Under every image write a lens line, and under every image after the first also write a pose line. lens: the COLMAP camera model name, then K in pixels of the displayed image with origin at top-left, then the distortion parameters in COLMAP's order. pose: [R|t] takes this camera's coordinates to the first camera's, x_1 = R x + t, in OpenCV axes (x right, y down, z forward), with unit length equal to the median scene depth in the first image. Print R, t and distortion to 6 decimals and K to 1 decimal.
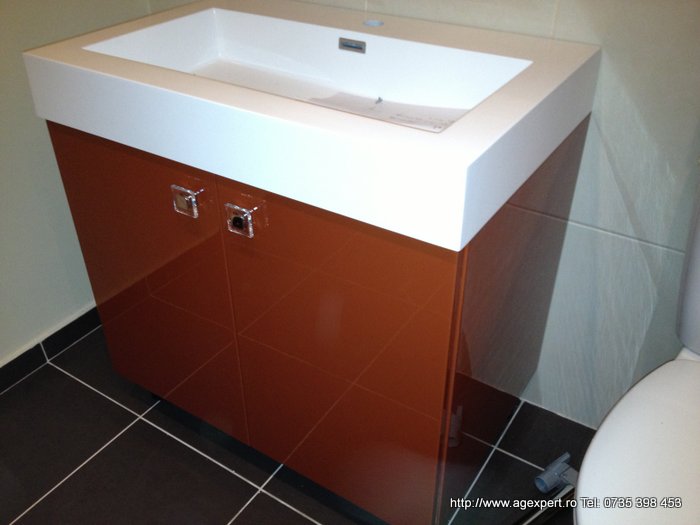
lens RADIAL K [[657.6, 0, 350.0], [0, 657.6, 262.5], [0, 0, 1]] dist [0.145858, -0.299186]
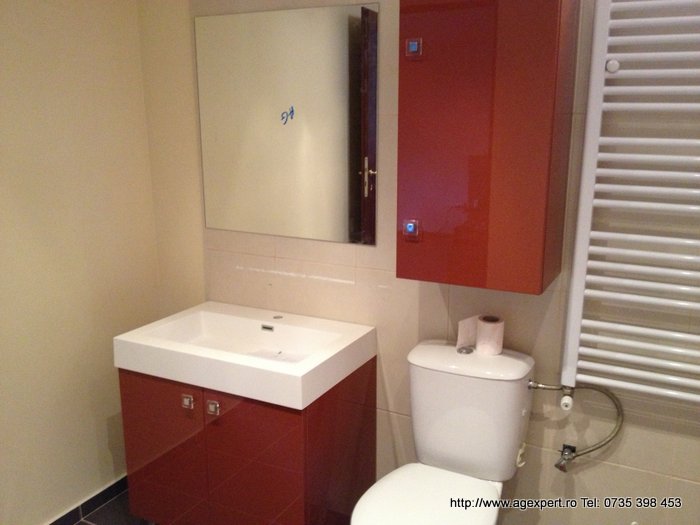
lens RADIAL K [[657.6, 0, 350.0], [0, 657.6, 262.5], [0, 0, 1]] dist [0.145858, -0.299186]
pose [[0.996679, -0.019302, 0.079104, 0.103621], [0.046315, 0.933420, -0.355784, 0.244546], [-0.066970, 0.358266, 0.931214, -1.064949]]
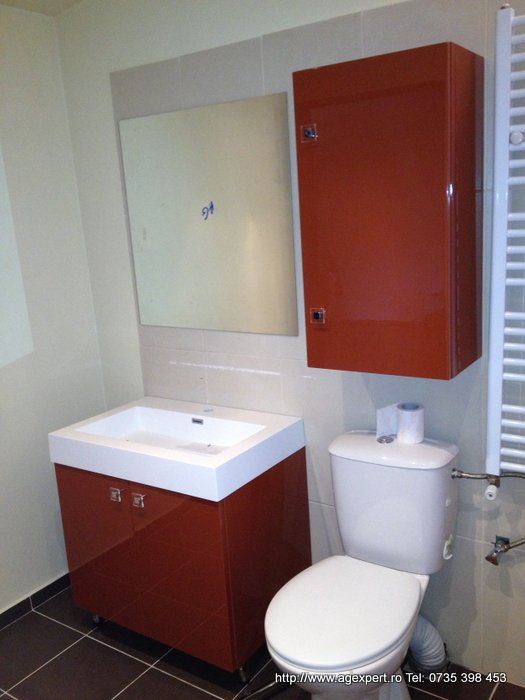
lens RADIAL K [[657.6, 0, 262.5], [0, 657.6, 350.0], [0, 0, 1]] dist [0.145858, -0.299186]
pose [[0.997772, -0.054070, -0.039086, 0.308473], [0.035803, 0.928271, -0.370177, 0.259275], [0.056298, 0.367953, 0.928139, -1.057786]]
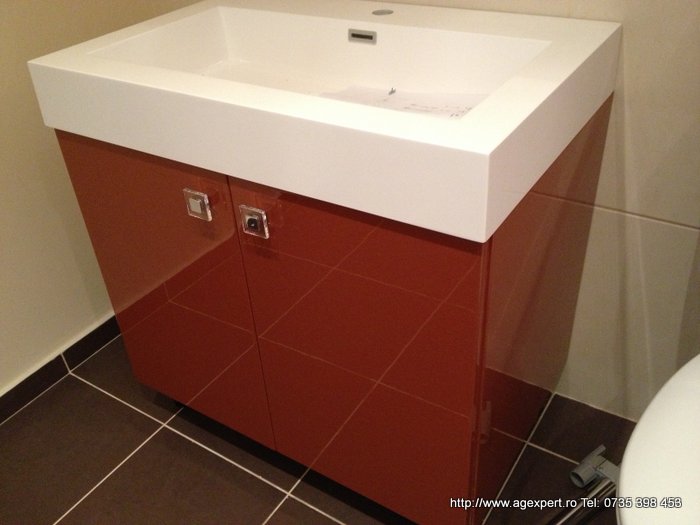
lens RADIAL K [[657.6, 0, 350.0], [0, 657.6, 262.5], [0, 0, 1]] dist [0.145858, -0.299186]
pose [[0.998643, -0.045114, -0.026002, -0.003663], [0.045241, 0.998967, 0.004321, -0.001004], [0.025780, -0.005492, 0.999653, 0.026170]]
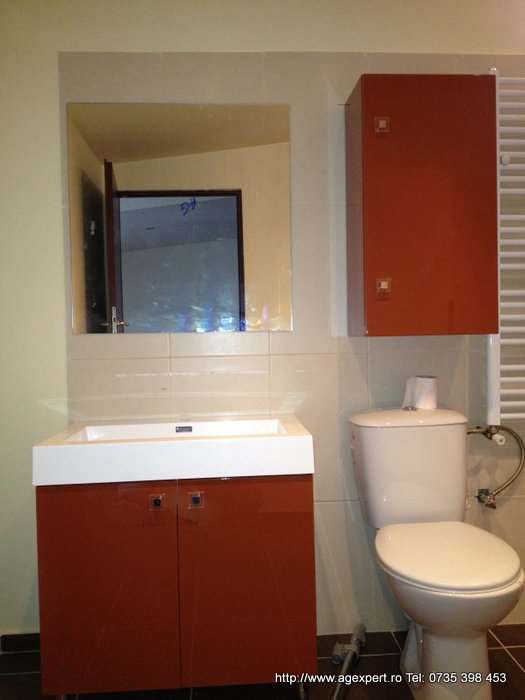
lens RADIAL K [[657.6, 0, 262.5], [0, 657.6, 350.0], [0, 0, 1]] dist [0.145858, -0.299186]
pose [[0.802823, -0.025084, 0.595689, -0.939790], [0.347893, 0.831102, -0.433867, 0.390574], [-0.484195, 0.555555, 0.675954, -0.528882]]
